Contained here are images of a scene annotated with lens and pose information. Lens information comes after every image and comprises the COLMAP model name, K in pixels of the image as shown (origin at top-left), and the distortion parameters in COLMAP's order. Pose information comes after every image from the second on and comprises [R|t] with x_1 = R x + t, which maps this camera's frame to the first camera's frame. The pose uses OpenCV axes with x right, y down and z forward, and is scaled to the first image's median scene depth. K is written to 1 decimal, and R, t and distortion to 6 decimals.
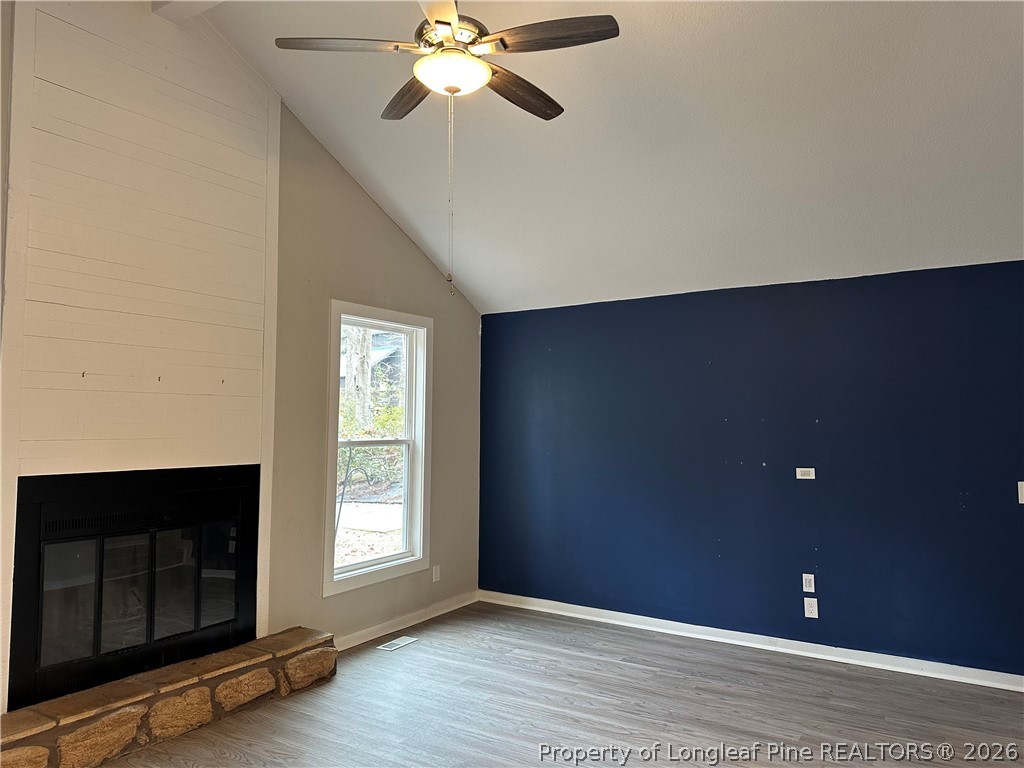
lens RADIAL K [[716.6, 0, 513.5], [0, 716.6, 386.9], [0, 0, 1]] dist [0.105368, -0.154781]
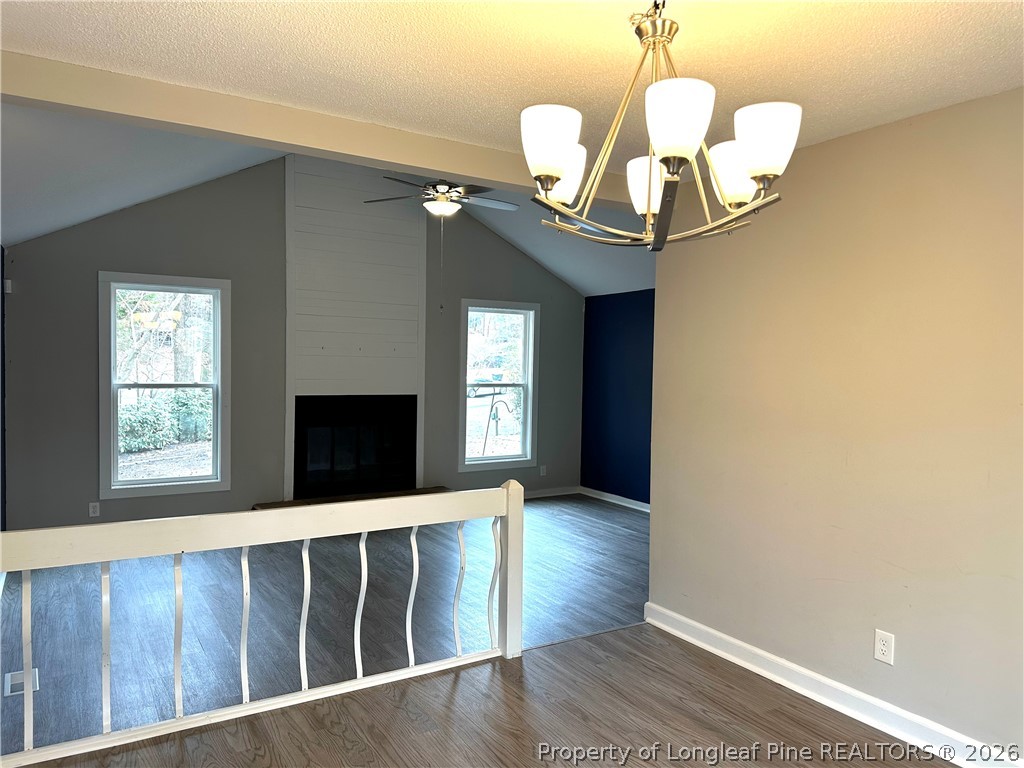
lens RADIAL K [[720.5, 0, 511.4], [0, 720.5, 403.4], [0, 0, 1]] dist [-0.001605, -0.000428]
pose [[0.900306, 0.036030, -0.433763, 0.653393], [0.008956, 0.994823, 0.101223, -0.053654], [0.435164, -0.095017, 0.895323, -0.519066]]
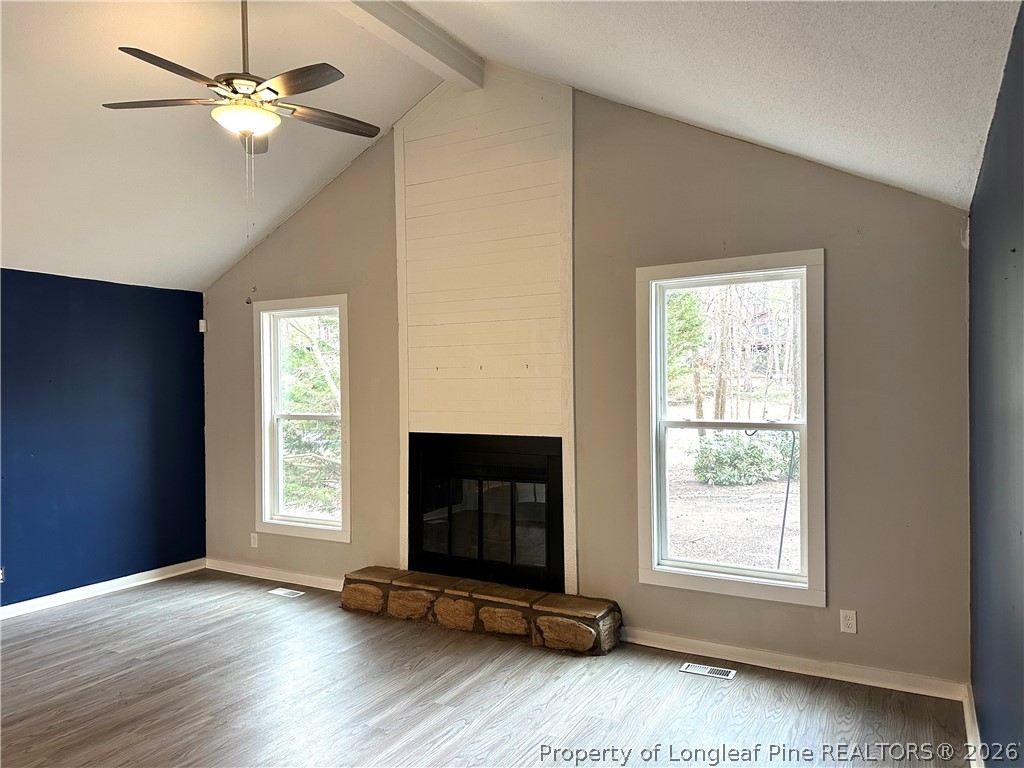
lens RADIAL K [[716.6, 0, 513.5], [0, 716.6, 386.9], [0, 0, 1]] dist [0.105368, -0.154781]
pose [[0.053440, 0.005000, -0.998559, 0.745697], [0.063511, 0.997946, 0.008396, 0.014981], [0.996549, -0.063868, 0.053012, 0.876573]]
